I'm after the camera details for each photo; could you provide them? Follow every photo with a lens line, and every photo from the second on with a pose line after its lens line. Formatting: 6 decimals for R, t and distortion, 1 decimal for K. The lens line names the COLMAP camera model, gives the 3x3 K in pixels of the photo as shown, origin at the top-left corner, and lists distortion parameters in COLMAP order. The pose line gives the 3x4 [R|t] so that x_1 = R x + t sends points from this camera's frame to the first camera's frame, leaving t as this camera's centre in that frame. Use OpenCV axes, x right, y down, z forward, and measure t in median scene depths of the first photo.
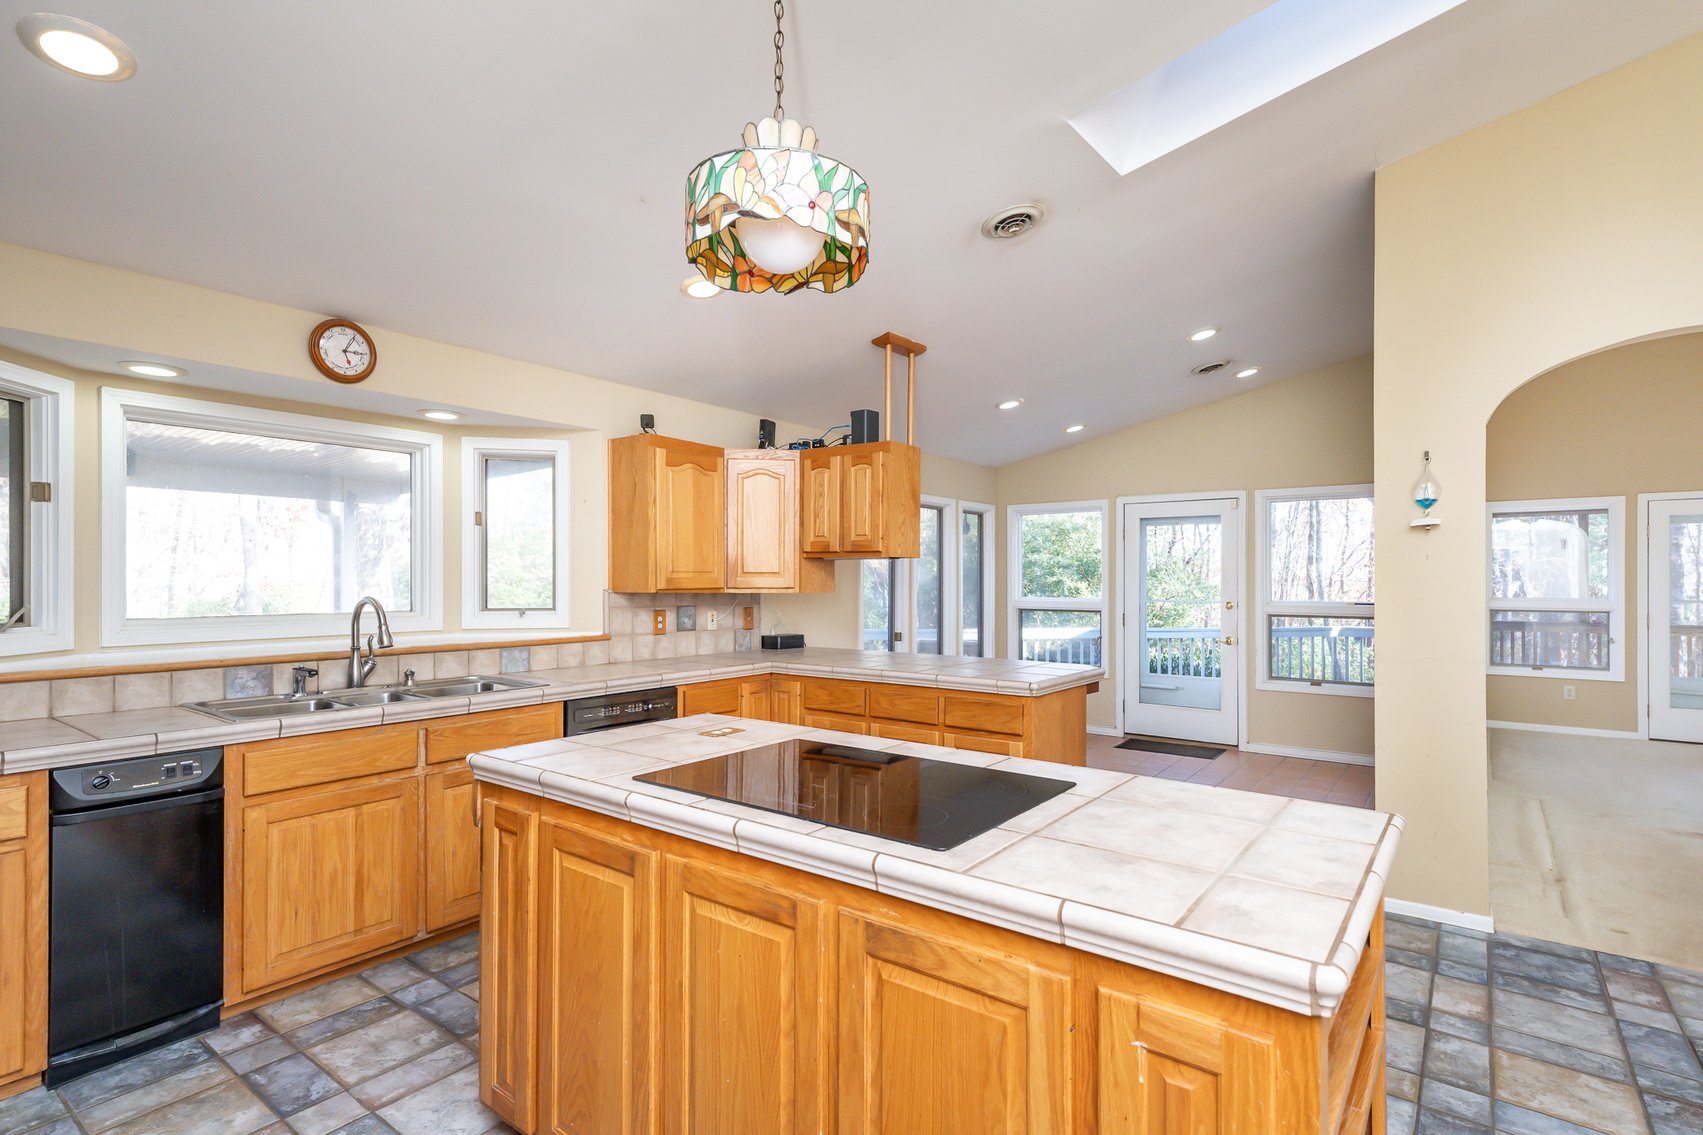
lens RADIAL K [[835.7, 0, 834.5], [0, 835.7, 579.3], [0, 0, 1]] dist [0.002820, 0.000259]
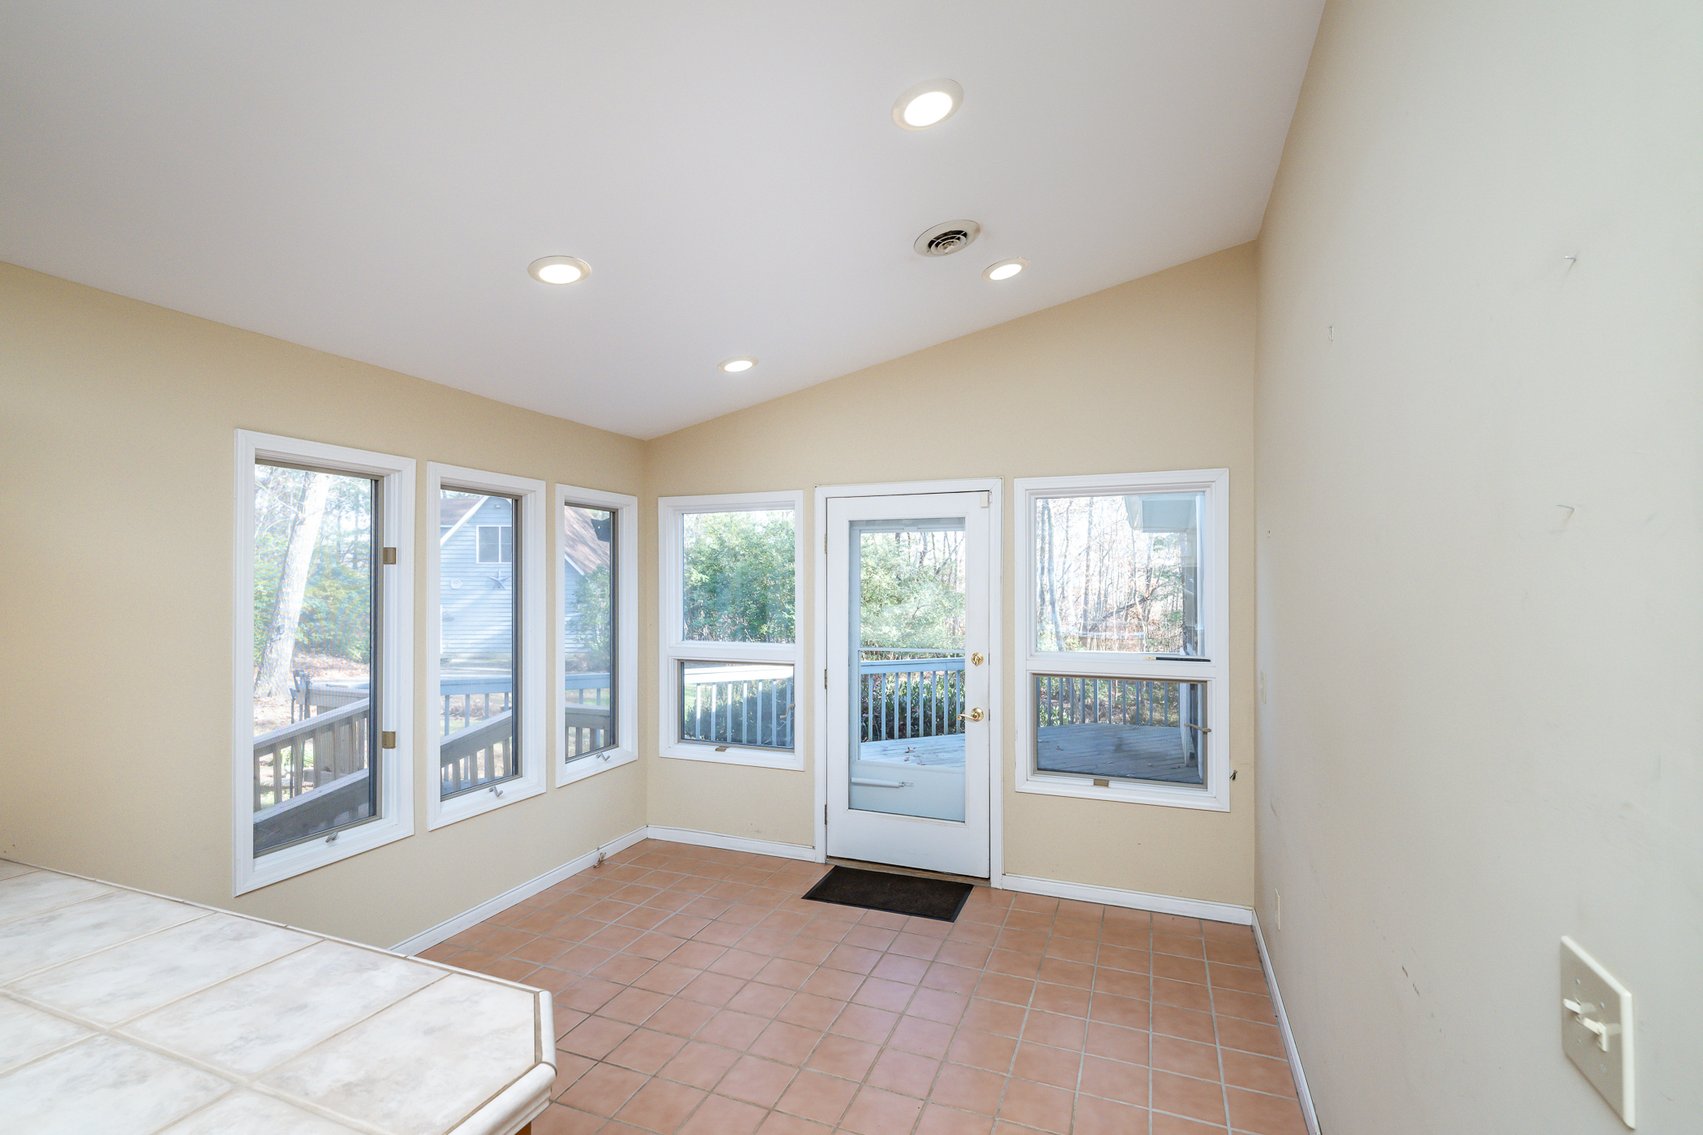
lens RADIAL K [[753.6, 0, 846.2], [0, 753.6, 580.6], [0, 0, 1]] dist [-0.012117, -0.000356]
pose [[0.962594, 0.000224, 0.270948, 0.287756], [0.000554, 0.999996, -0.002793, -0.035200], [-0.270947, 0.002839, 0.962590, 0.619141]]
